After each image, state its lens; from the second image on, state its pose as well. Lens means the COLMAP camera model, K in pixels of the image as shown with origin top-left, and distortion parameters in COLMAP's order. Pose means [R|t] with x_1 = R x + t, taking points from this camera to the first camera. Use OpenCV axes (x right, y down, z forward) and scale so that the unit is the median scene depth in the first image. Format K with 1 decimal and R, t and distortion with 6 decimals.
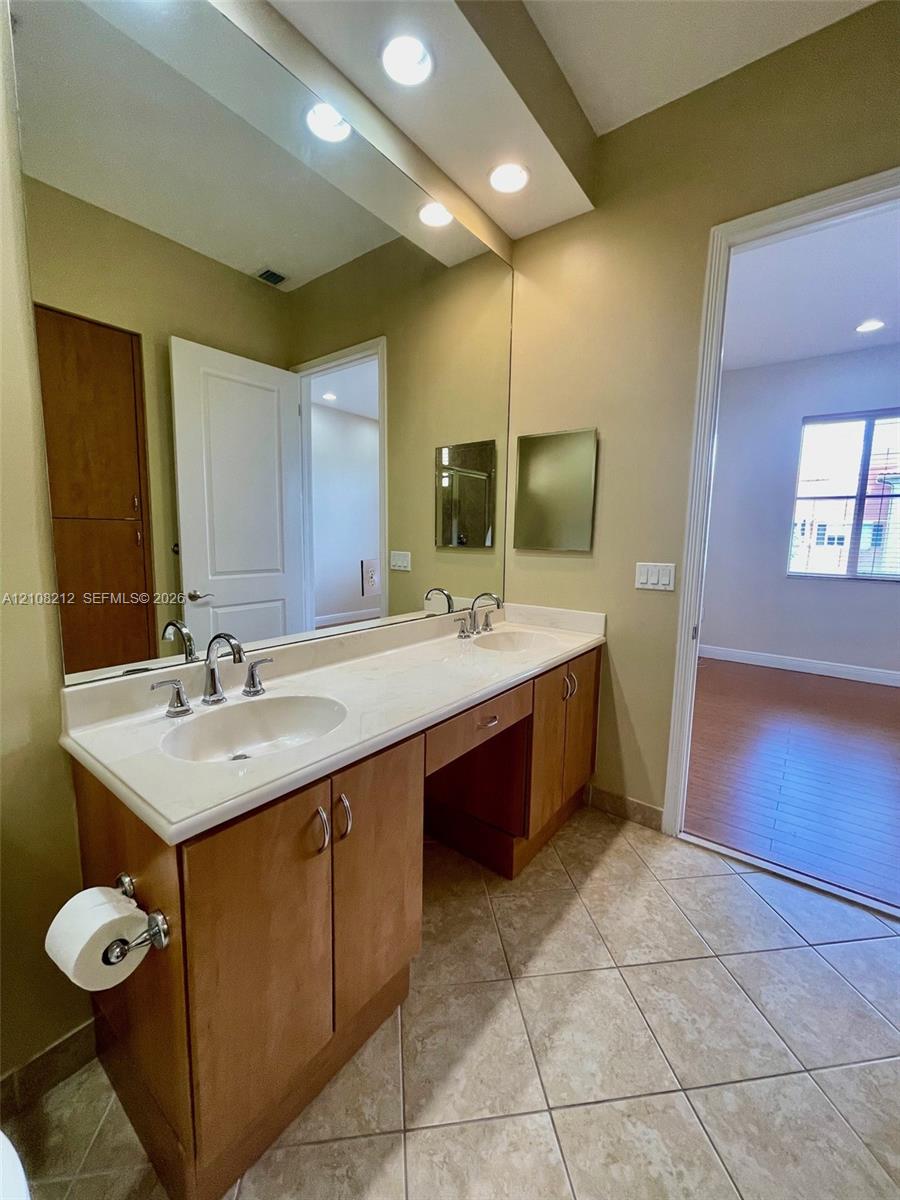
lens RADIAL K [[483.1, 0, 448.0], [0, 483.1, 593.7], [0, 0, 1]] dist [-0.000130, -0.000152]
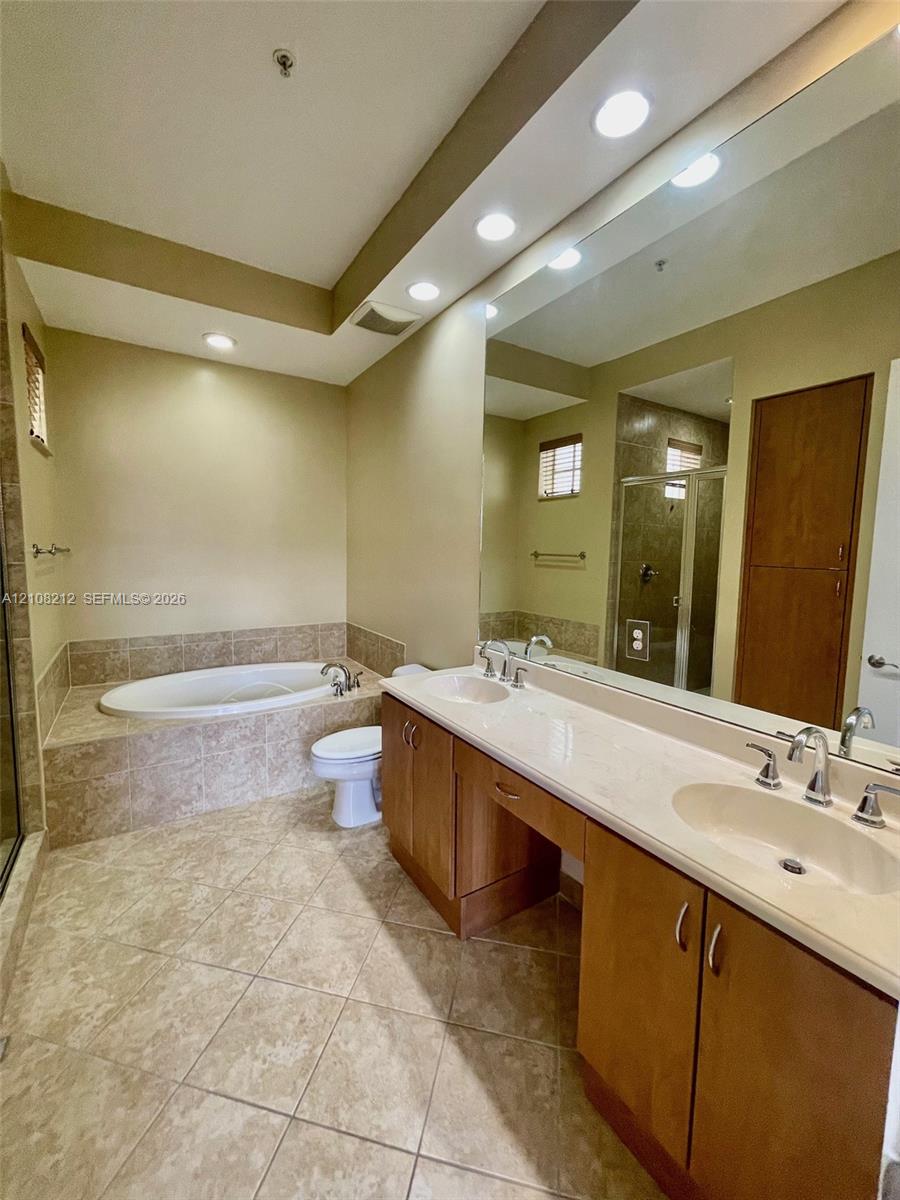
lens RADIAL K [[483.1, 0, 449.0], [0, 483.1, 597.4], [0, 0, 1]] dist [-0.000130, -0.000152]
pose [[-0.339460, 0.079975, -0.937214, 1.062452], [-0.141343, 0.980729, 0.134883, -0.241382], [0.929940, 0.178256, -0.321614, 1.213227]]
